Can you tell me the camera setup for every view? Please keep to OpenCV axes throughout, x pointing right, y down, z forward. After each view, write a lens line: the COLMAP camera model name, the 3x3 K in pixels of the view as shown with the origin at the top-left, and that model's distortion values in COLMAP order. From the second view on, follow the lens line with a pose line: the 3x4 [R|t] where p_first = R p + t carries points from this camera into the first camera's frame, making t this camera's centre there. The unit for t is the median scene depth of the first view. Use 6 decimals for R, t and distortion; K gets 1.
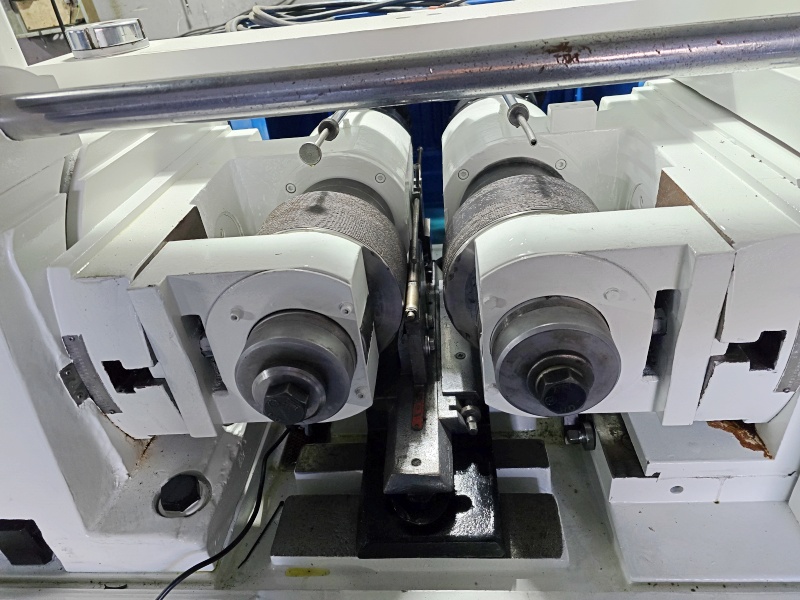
lens RADIAL K [[583.3, 0, 400.0], [0, 583.3, 300.0], [0, 0, 1]] dist [0.007854, 0.001864]
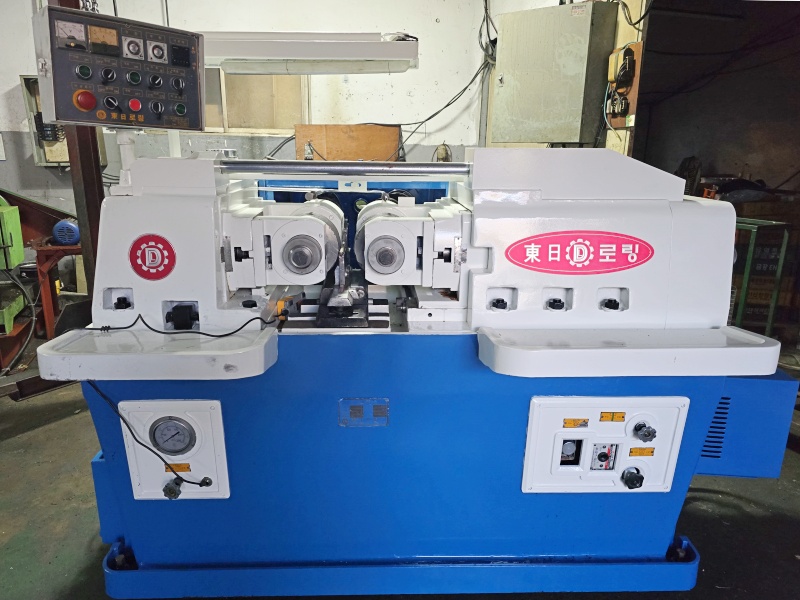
lens RADIAL K [[583.3, 0, 400.0], [0, 583.3, 300.0], [0, 0, 1]] dist [0.007854, 0.001864]
pose [[0.987035, 0.094863, 0.129469, -0.043578], [-0.053856, 0.955627, -0.289615, 1.075109], [-0.151198, 0.278888, 0.948346, -1.679493]]
